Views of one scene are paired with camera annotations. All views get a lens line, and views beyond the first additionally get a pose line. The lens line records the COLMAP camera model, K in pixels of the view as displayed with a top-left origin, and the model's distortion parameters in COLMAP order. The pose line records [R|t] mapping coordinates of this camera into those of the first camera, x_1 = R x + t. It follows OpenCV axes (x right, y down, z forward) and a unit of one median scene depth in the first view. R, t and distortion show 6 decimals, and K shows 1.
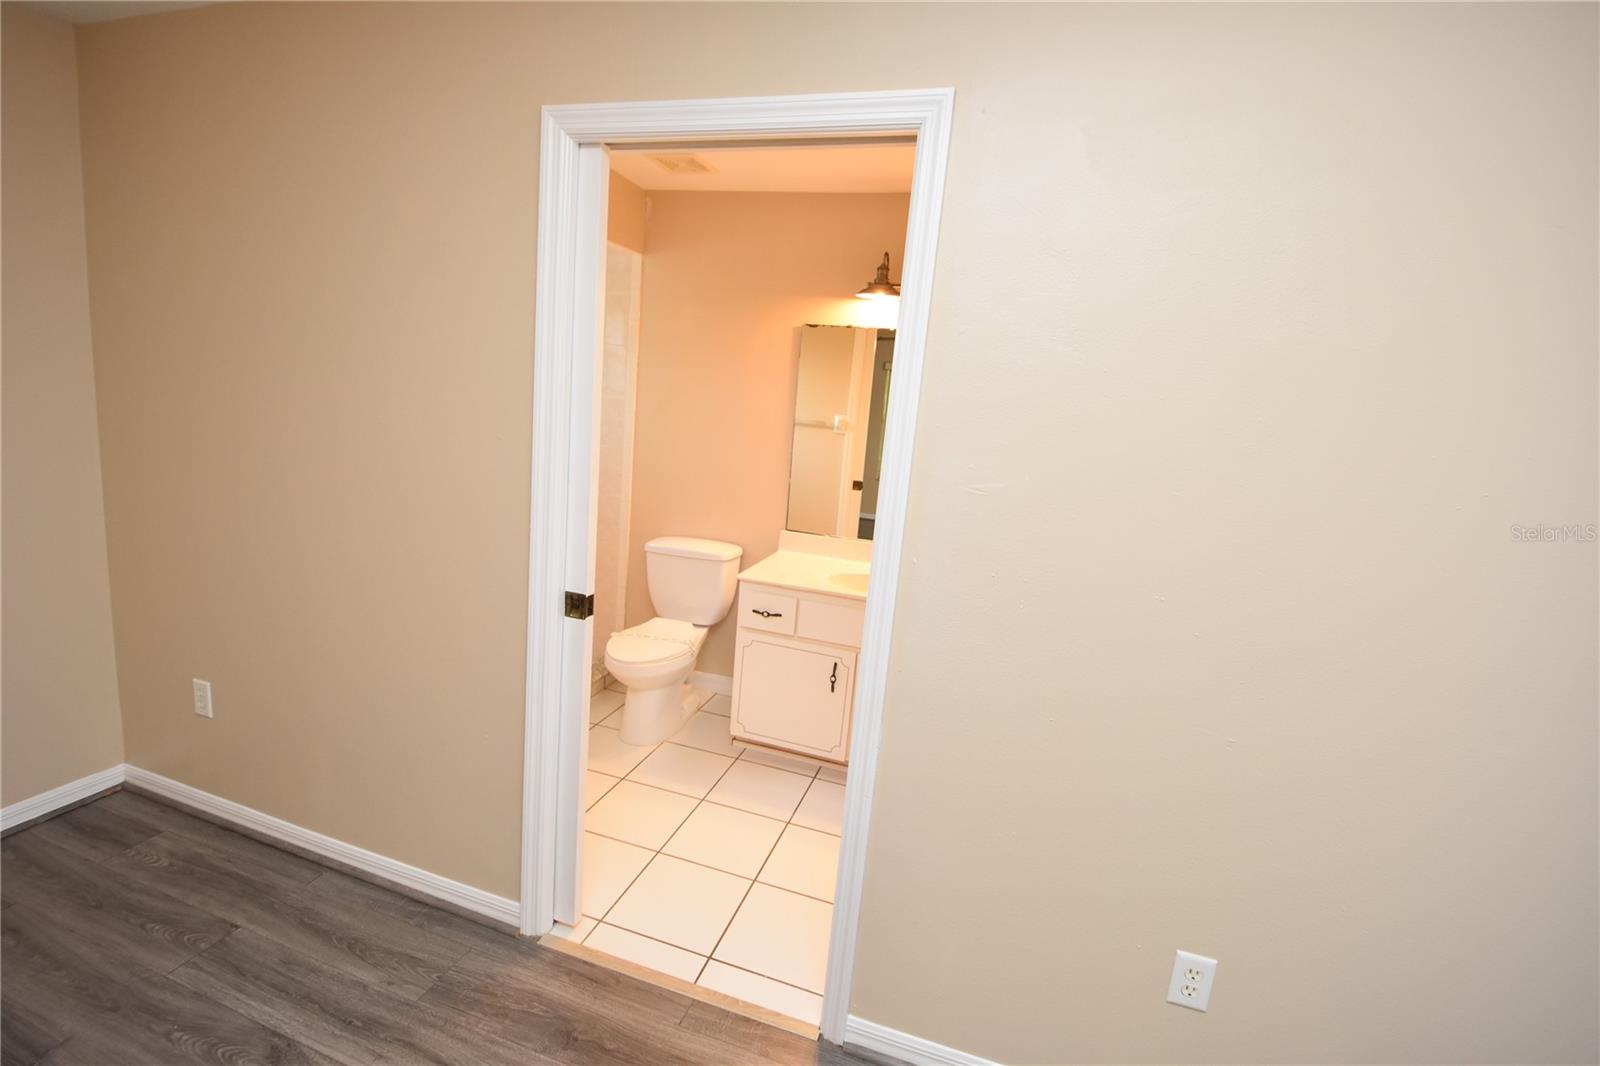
lens RADIAL K [[703.5, 0, 799.8], [0, 703.5, 533.8], [0, 0, 1]] dist [0.002531, -0.013976]
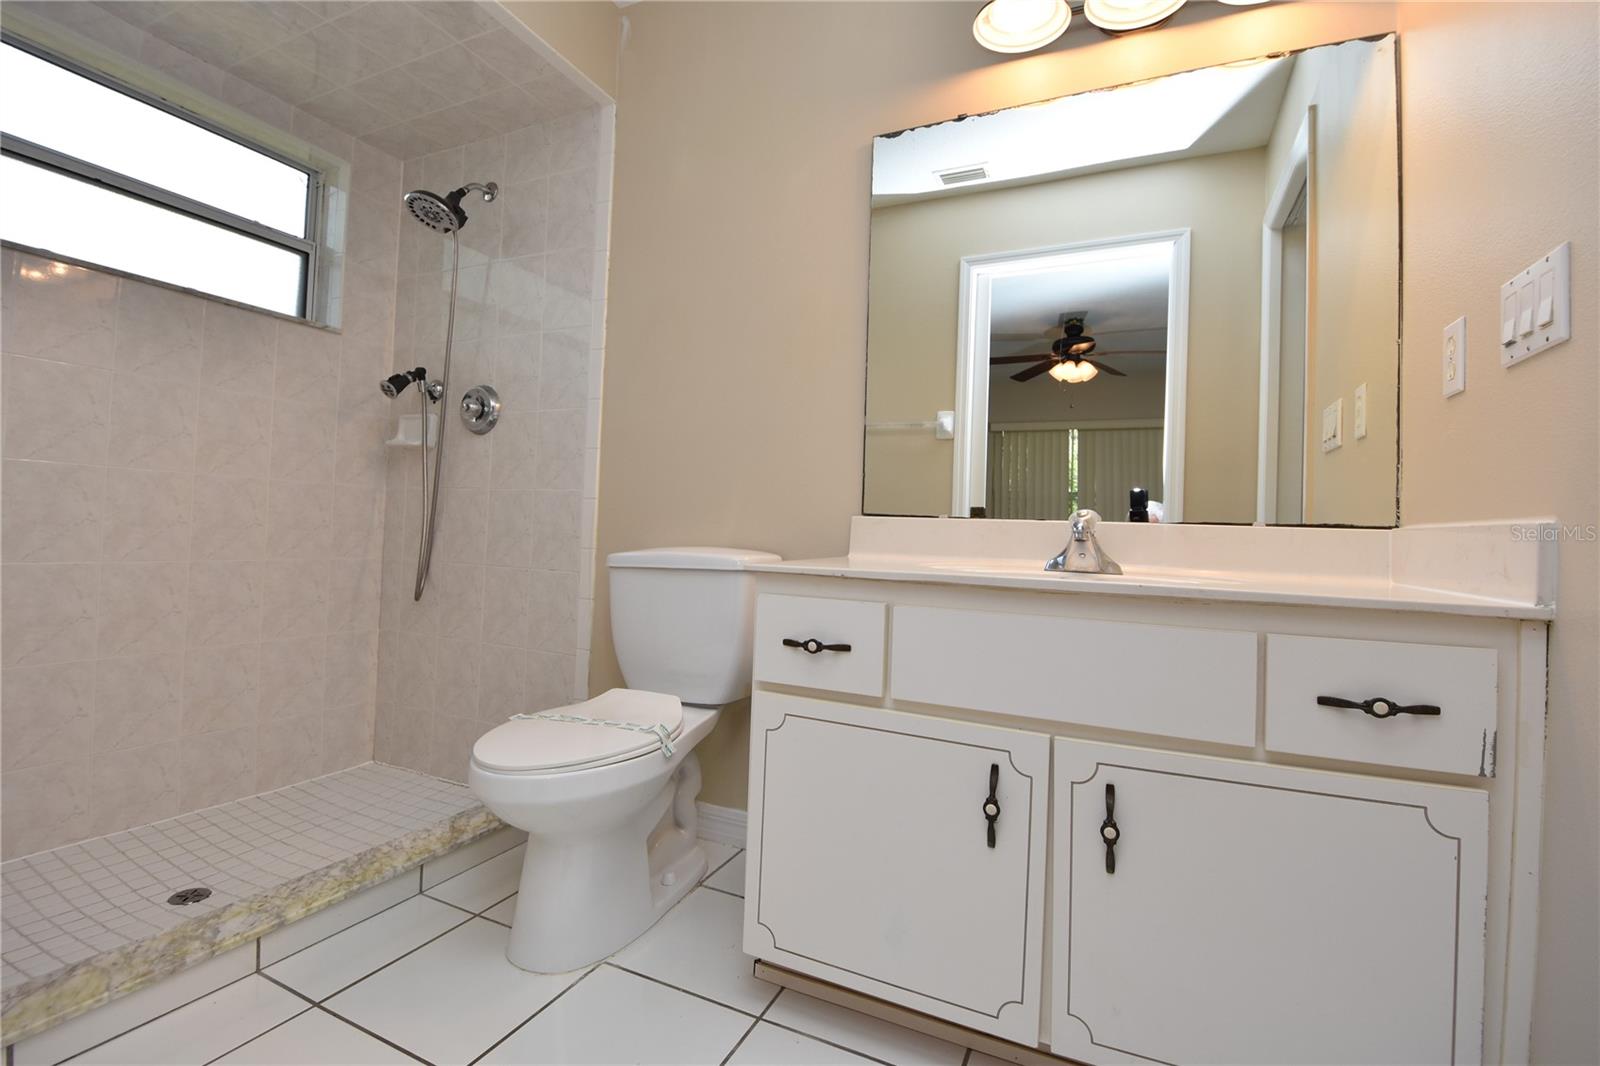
lens RADIAL K [[703.5, 0, 793.9], [0, 703.5, 526.6], [0, 0, 1]] dist [0.002531, -0.013976]
pose [[0.989291, -0.050738, -0.136854, 0.001575], [0.021368, 0.977879, -0.208077, 0.120015], [0.144384, 0.202925, 0.968491, 0.526386]]
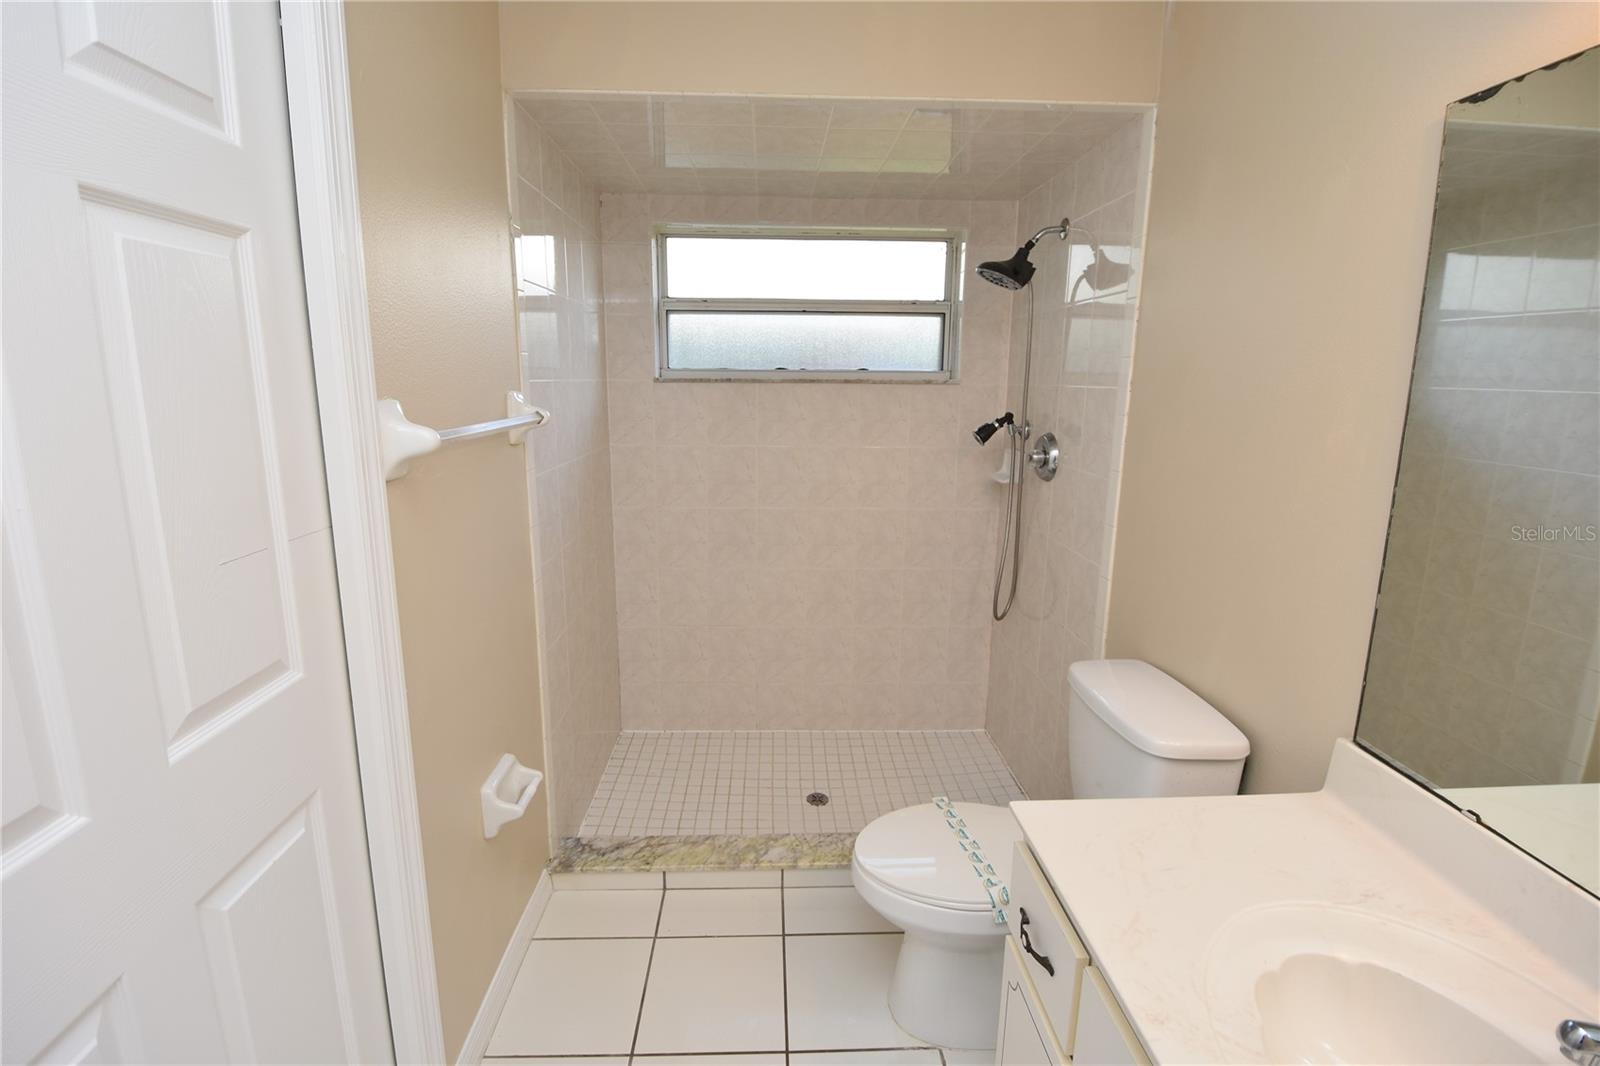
lens RADIAL K [[703.5, 0, 792.2], [0, 703.5, 531.1], [0, 0, 1]] dist [0.002531, -0.013976]
pose [[0.335978, 0.105554, -0.935936, 0.205428], [-0.160810, 0.985539, 0.053421, -0.083156], [0.928040, 0.132559, 0.348094, 0.668426]]
